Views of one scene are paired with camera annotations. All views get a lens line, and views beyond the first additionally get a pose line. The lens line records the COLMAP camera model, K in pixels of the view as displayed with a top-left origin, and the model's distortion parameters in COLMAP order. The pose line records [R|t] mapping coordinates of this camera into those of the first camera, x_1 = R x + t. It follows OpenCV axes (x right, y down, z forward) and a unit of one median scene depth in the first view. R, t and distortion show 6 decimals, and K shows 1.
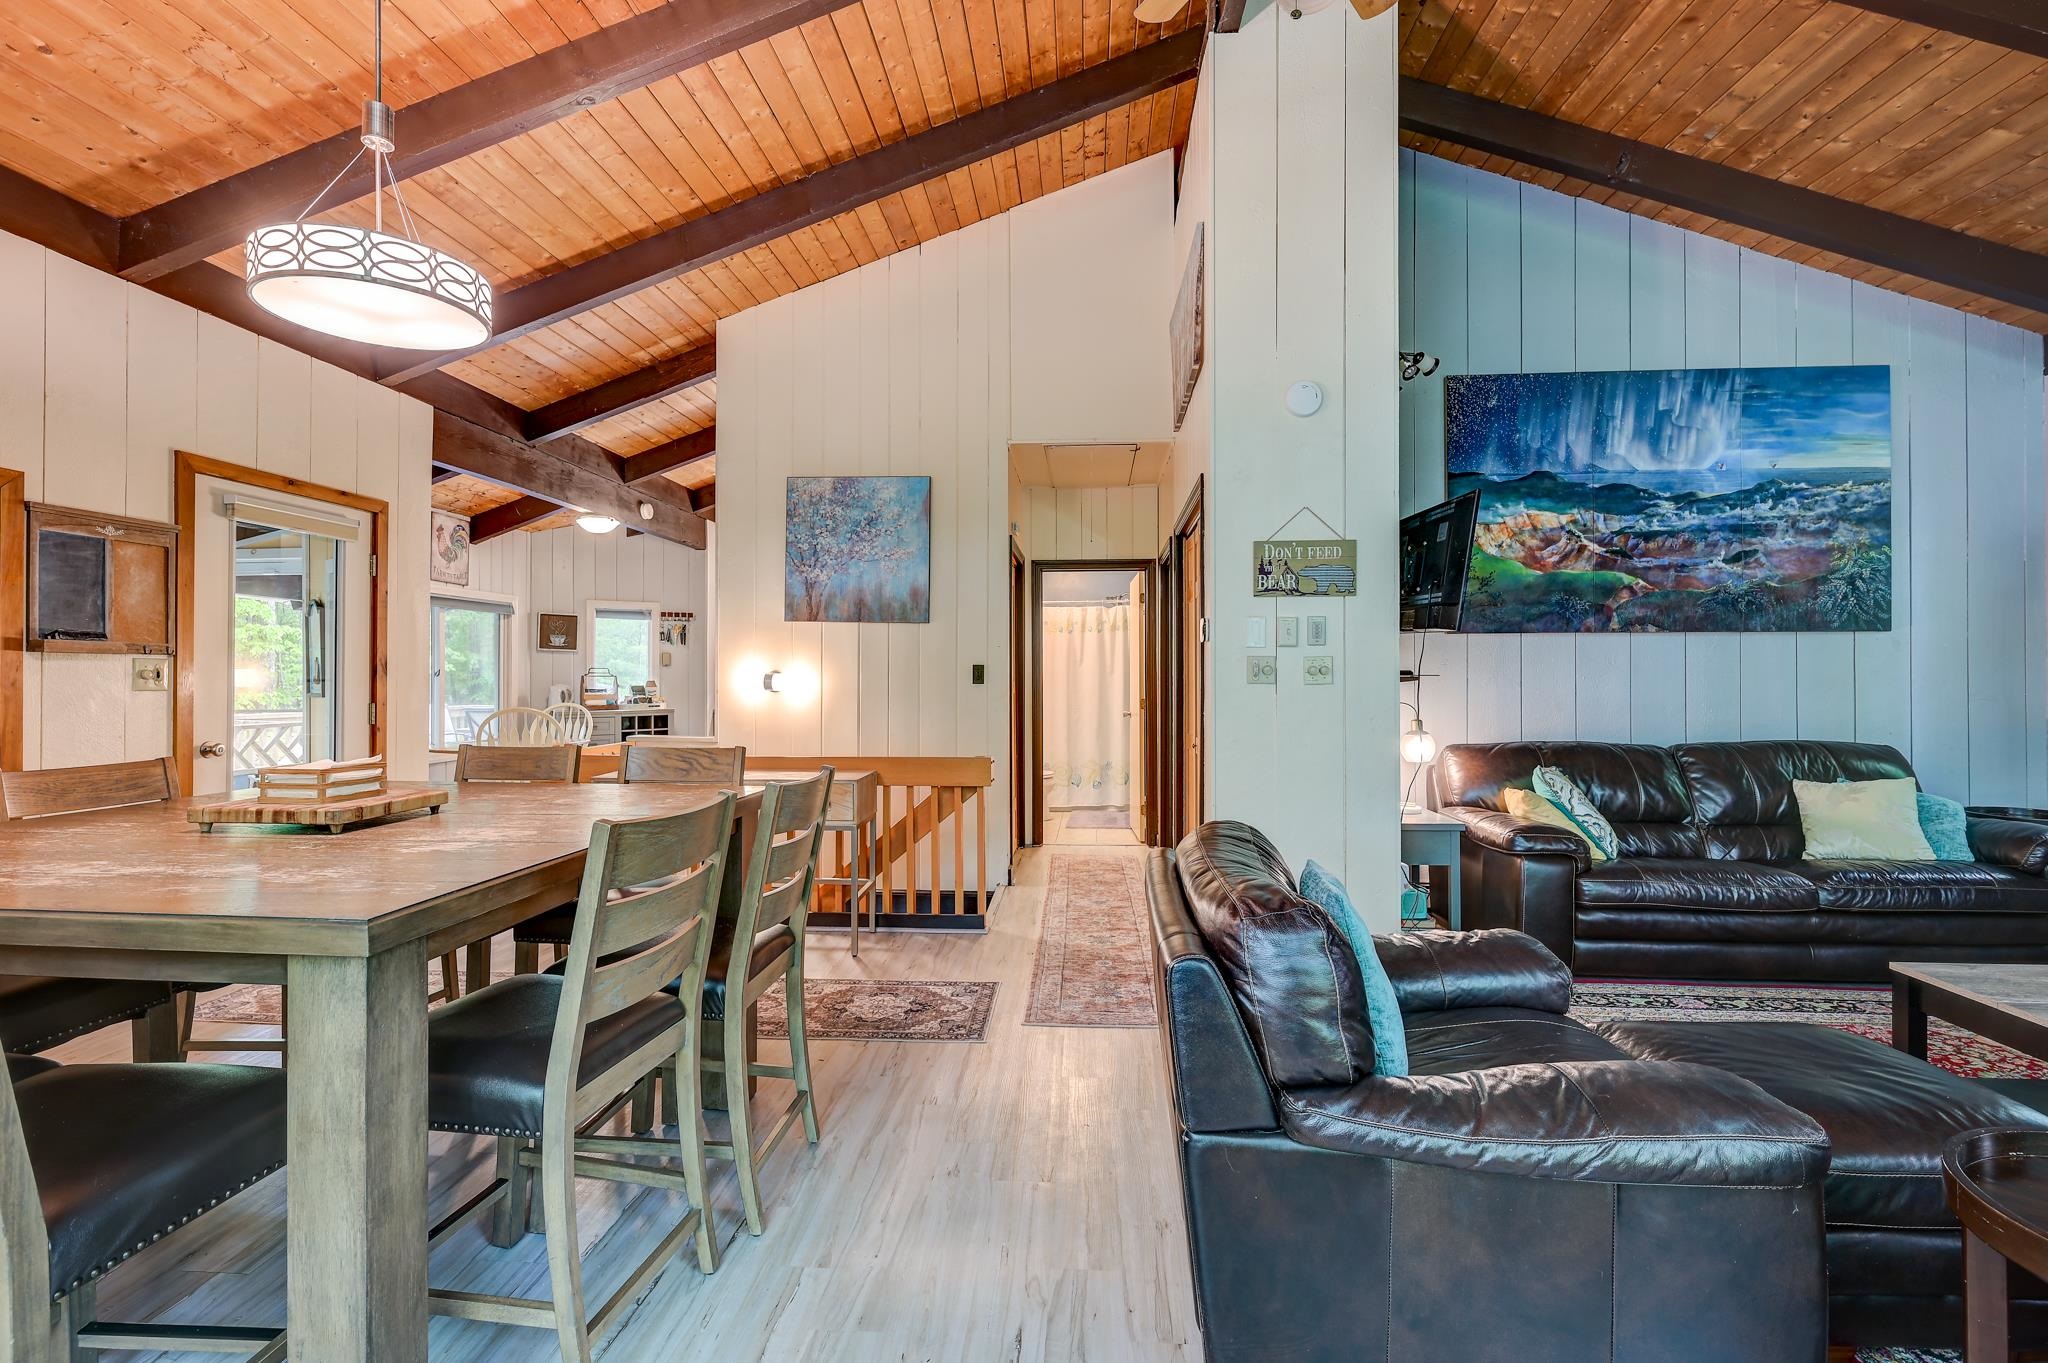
lens RADIAL K [[906.9, 0, 1028.4], [0, 906.9, 671.6], [0, 0, 1]] dist [-0.000436, 0.002088]
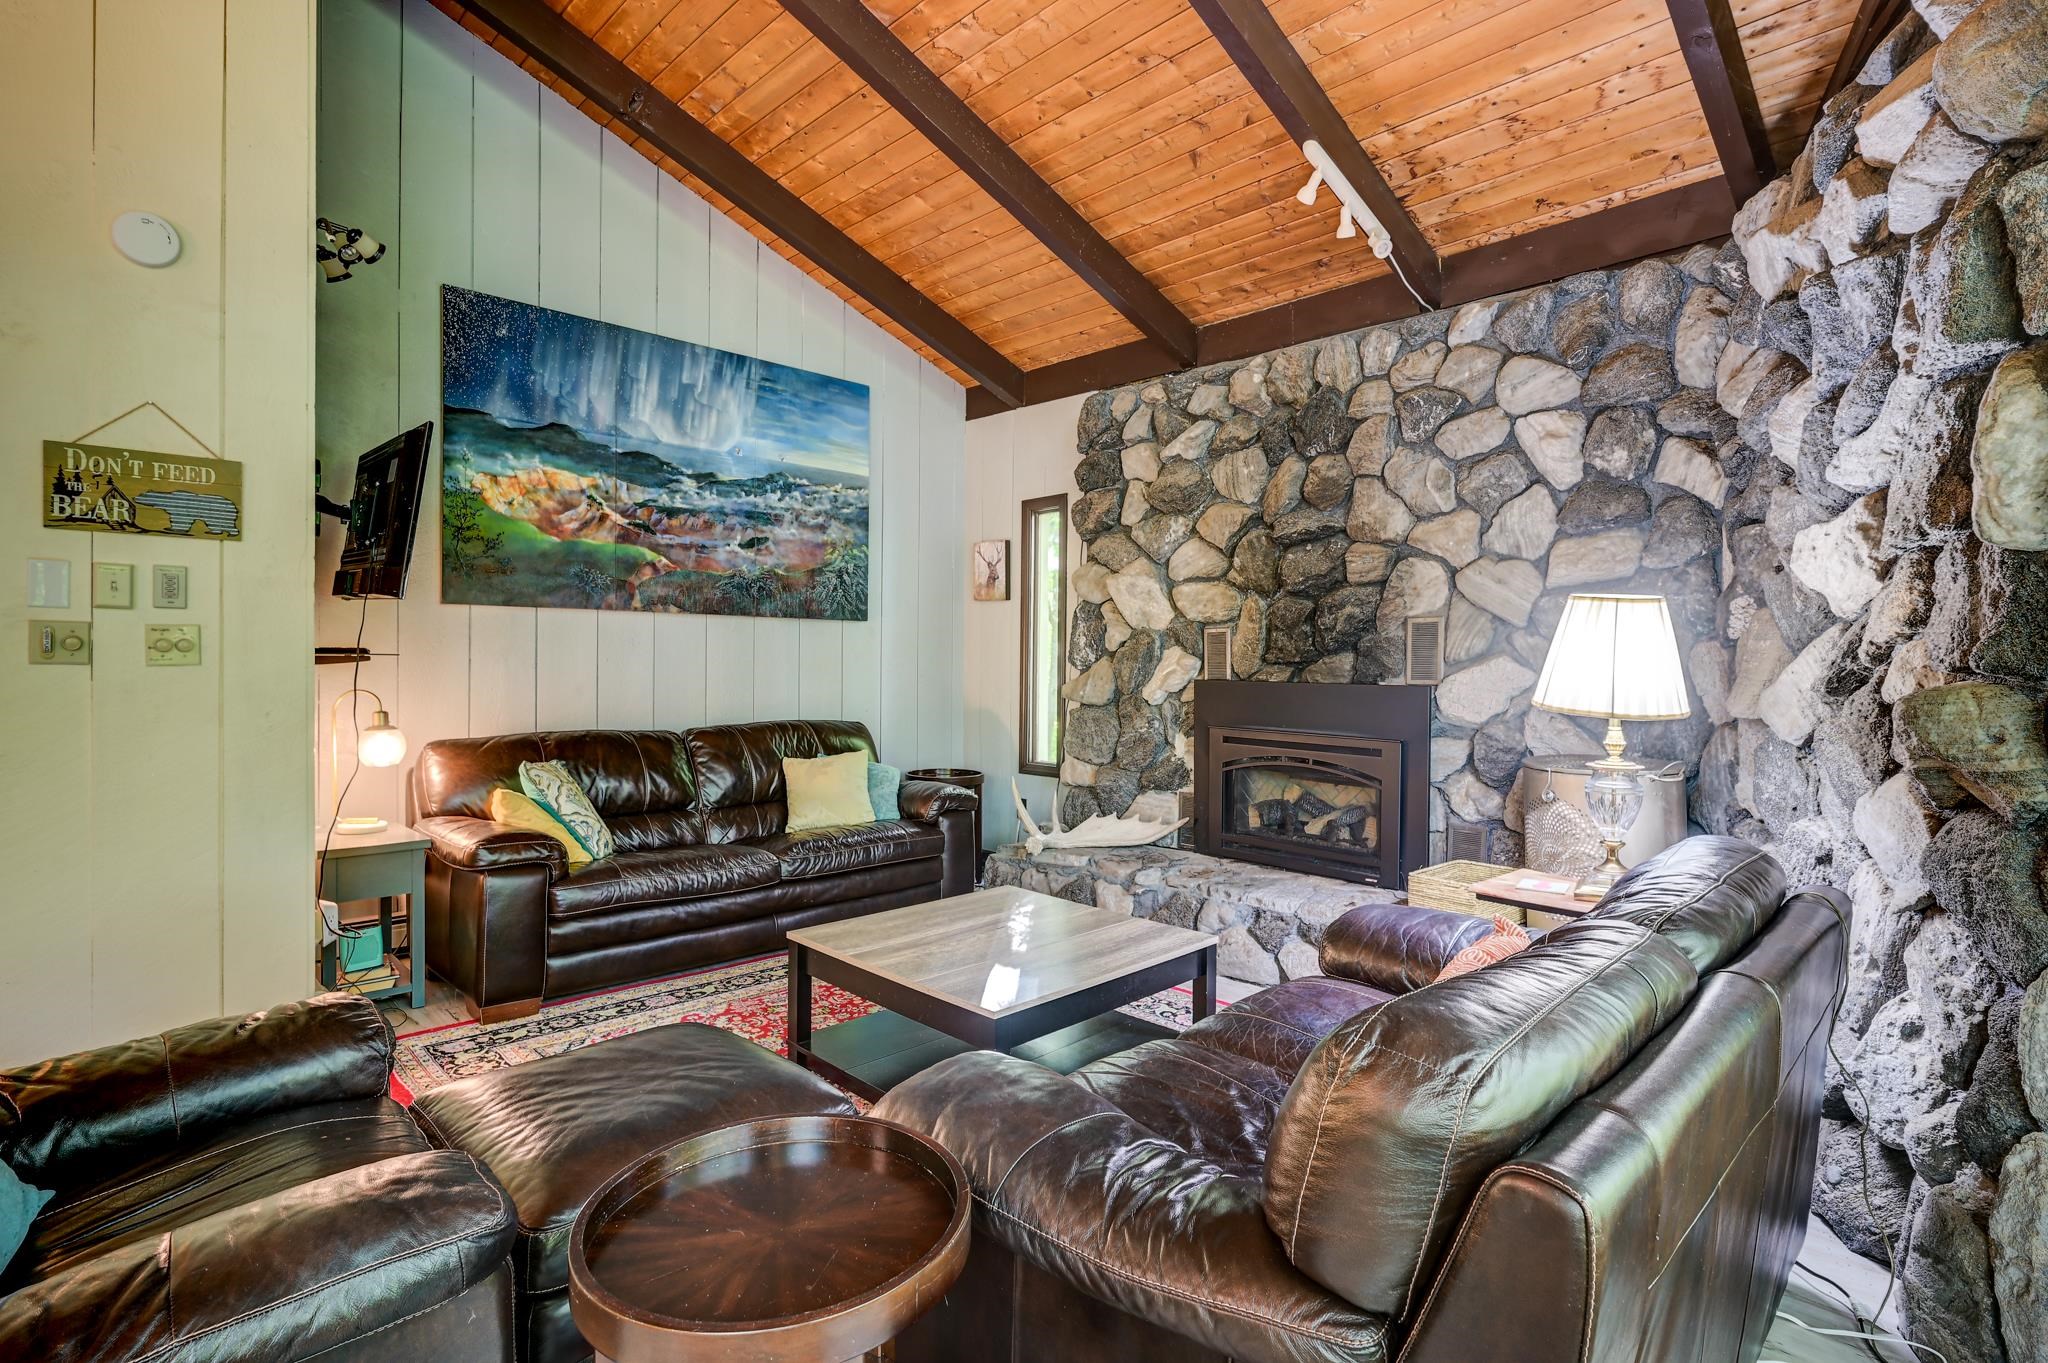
lens RADIAL K [[996.0, 0, 1024.5], [0, 996.0, 673.5], [0, 0, 1]] dist [-0.005161, 0.001379]
pose [[0.671067, -0.001096, 0.741396, 0.156822], [-0.014868, 0.999778, 0.014936, -0.000541], [-0.741248, -0.021046, 0.670901, 0.015802]]
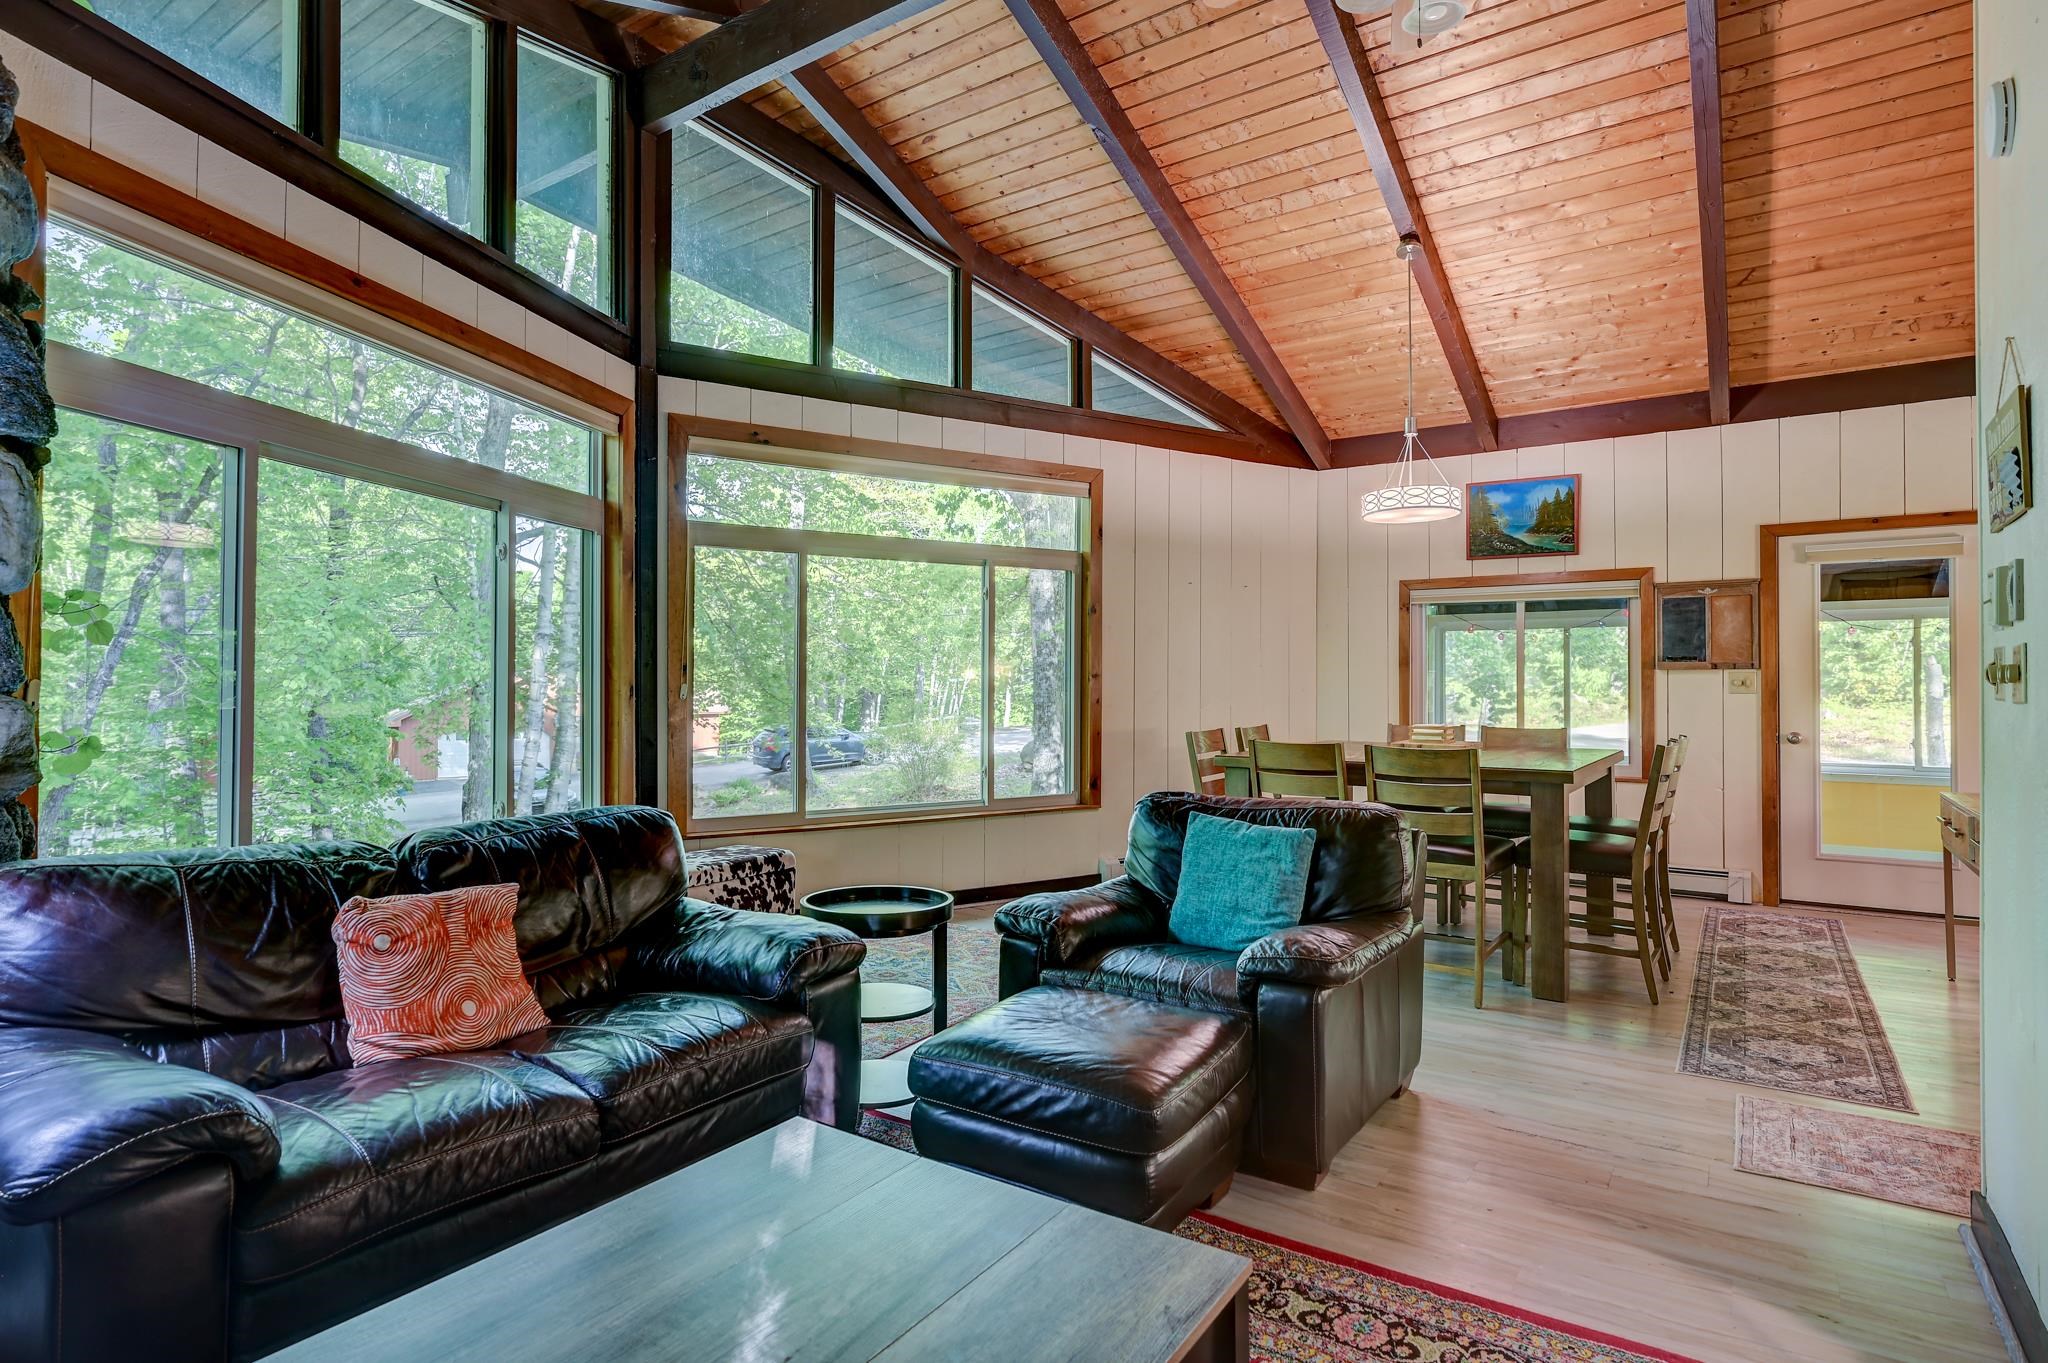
lens RADIAL K [[1062.5, 0, 1020.8], [0, 1062.5, 672.7], [0, 0, 1]] dist [0.012373, -0.005529]
pose [[-0.512709, -0.006788, -0.858535, 0.860472], [0.002982, 0.999949, -0.009687, 0.000469], [0.858557, -0.007527, -0.512663, 0.672943]]
